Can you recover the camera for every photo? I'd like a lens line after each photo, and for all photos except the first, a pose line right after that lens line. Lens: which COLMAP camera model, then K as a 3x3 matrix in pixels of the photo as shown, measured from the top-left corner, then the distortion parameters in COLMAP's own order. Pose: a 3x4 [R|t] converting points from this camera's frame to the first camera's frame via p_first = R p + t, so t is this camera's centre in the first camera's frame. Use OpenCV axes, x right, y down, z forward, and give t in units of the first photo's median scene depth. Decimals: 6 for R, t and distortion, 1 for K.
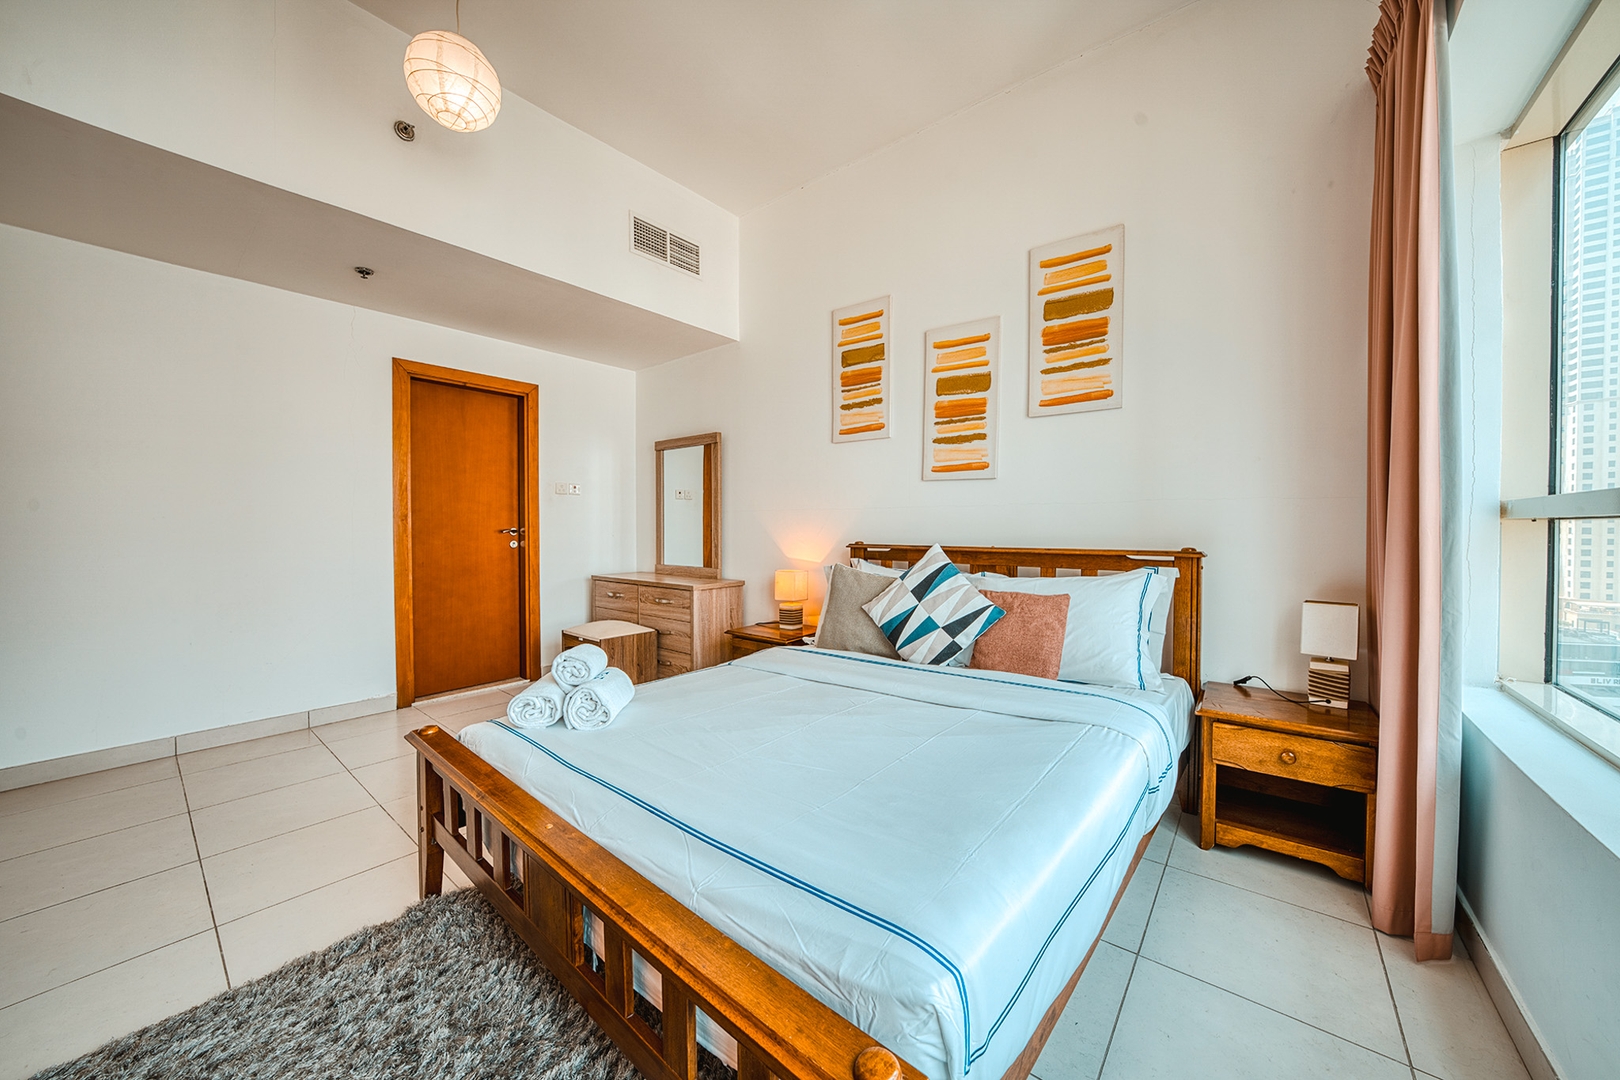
lens RADIAL K [[570.0, 0, 803.5], [0, 570.0, 526.9], [0, 0, 1]] dist [-0.027153, 0.005442]
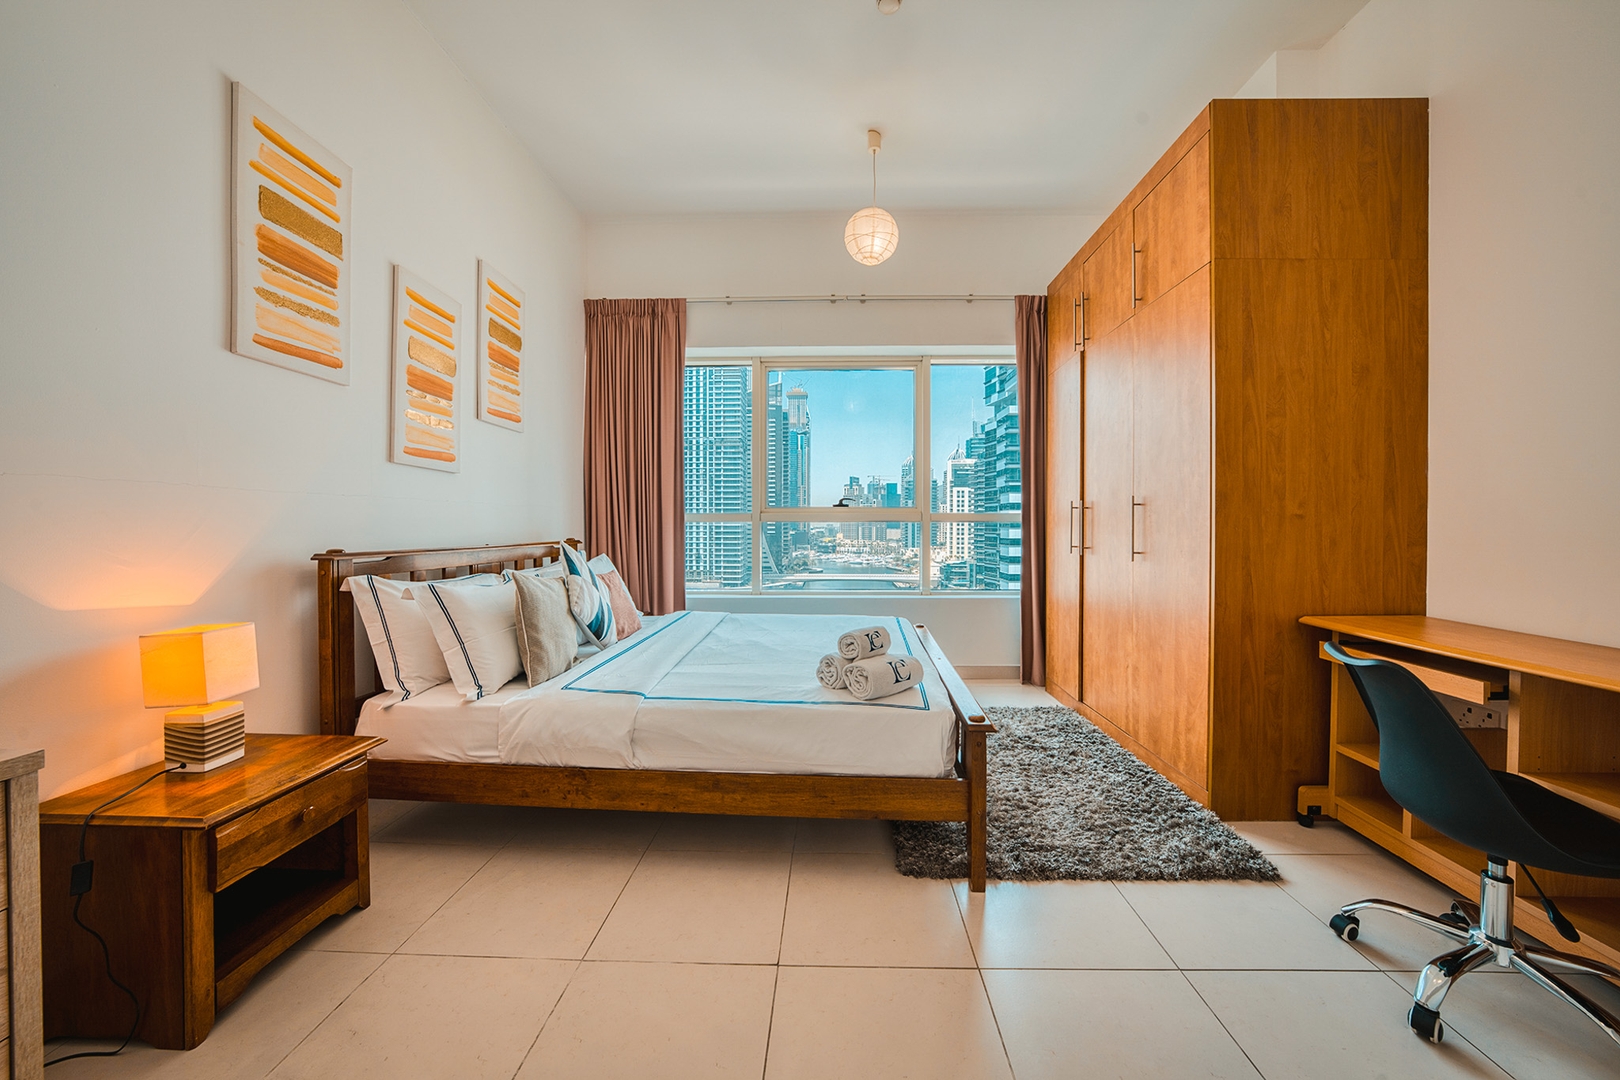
lens RADIAL K [[587.1, 0, 825.4], [0, 587.1, 526.5], [0, 0, 1]] dist [-0.016211, 0.000172]
pose [[-0.631982, -0.002557, 0.774979, -0.790160], [-0.000866, 0.999996, 0.002593, -0.000458], [-0.774983, 0.000968, -0.631982, 1.122513]]
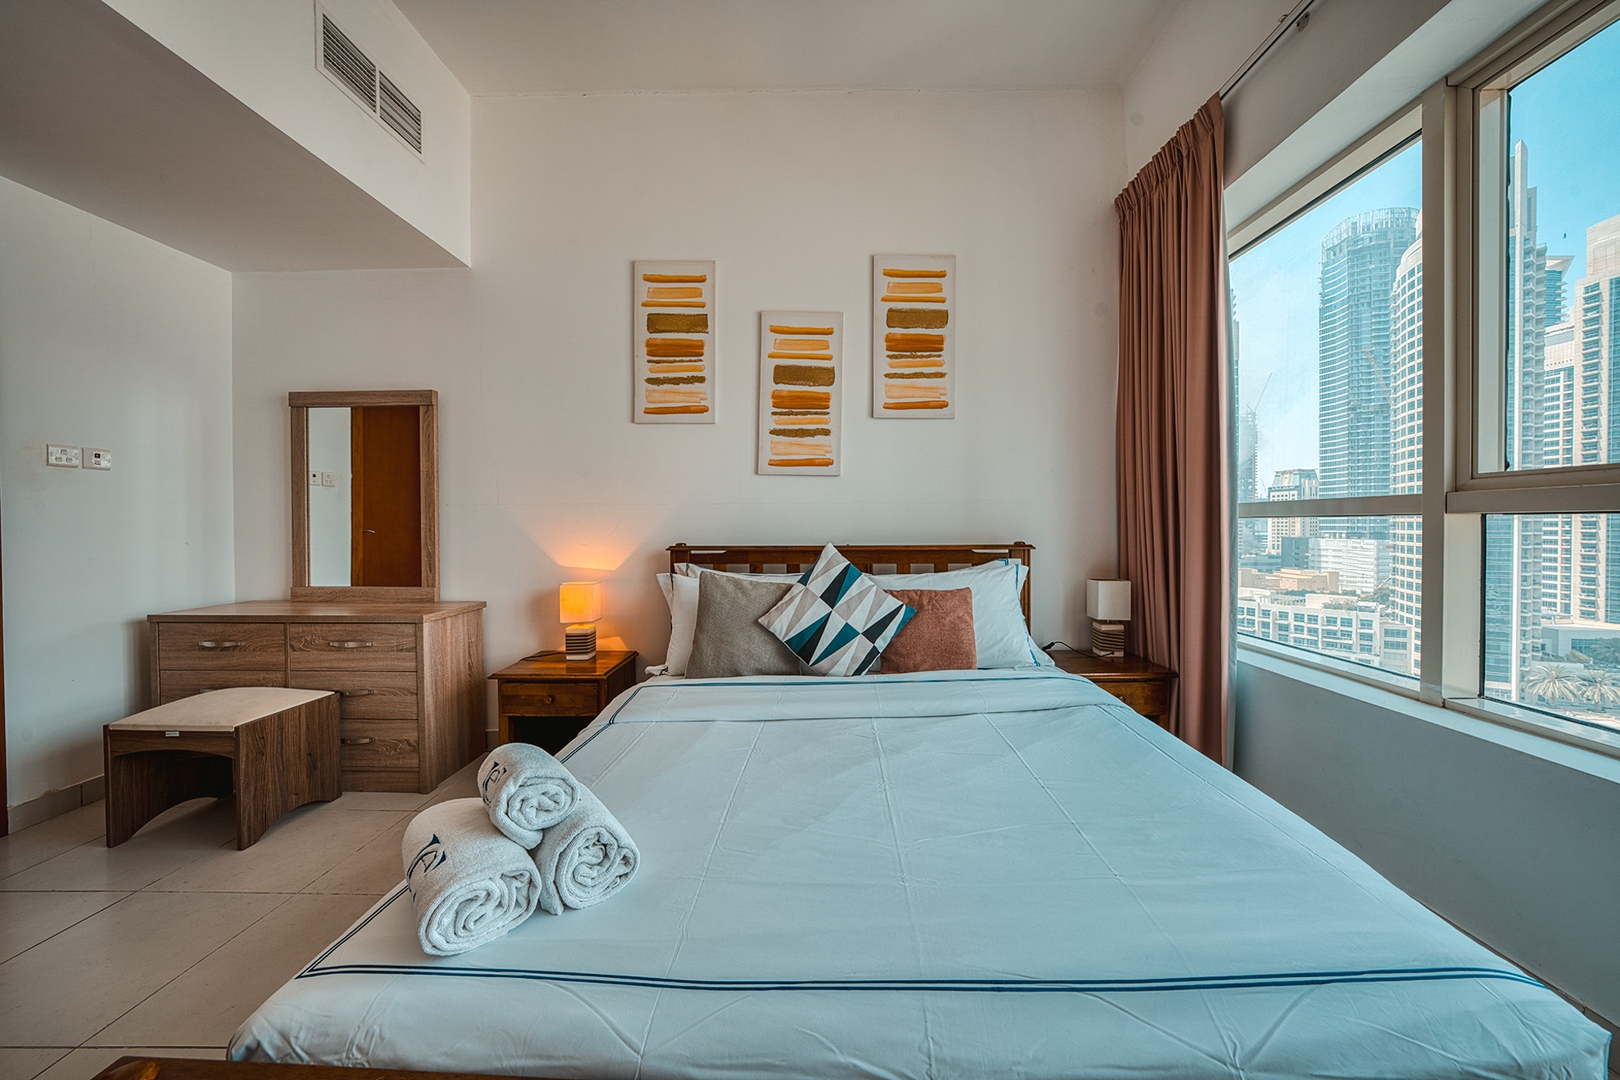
lens RADIAL K [[570.0, 0, 803.5], [0, 570.0, 526.9], [0, 0, 1]] dist [-0.027153, 0.005442]
pose [[0.781365, -0.007785, 0.624026, -0.325681], [0.005237, 0.999969, 0.005918, -0.002970], [-0.624052, -0.001356, 0.781381, 0.261439]]
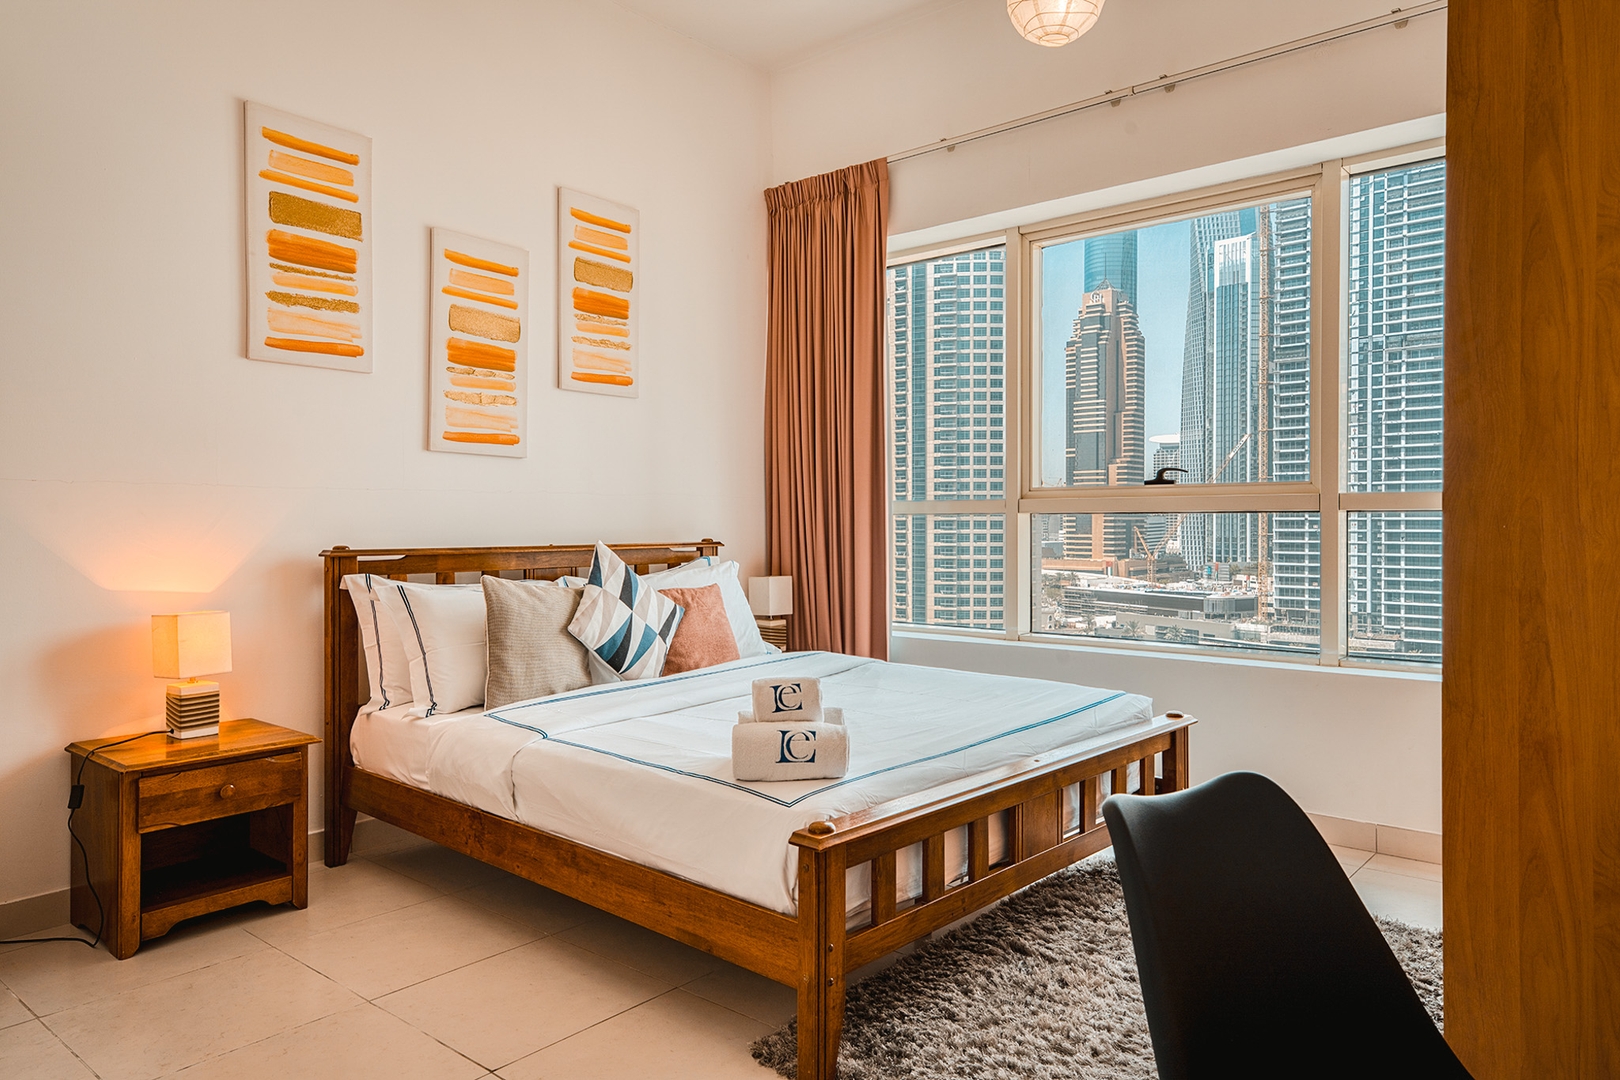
lens RADIAL K [[1104.9, 0, 802.7], [0, 1104.9, 521.0], [0, 0, 1]] dist [0.037617, -0.002201]
pose [[0.016093, -0.001700, 0.999869, -1.159639], [0.000859, 0.999998, 0.001686, -0.001503], [-0.999870, 0.000831, 0.016095, 0.587037]]
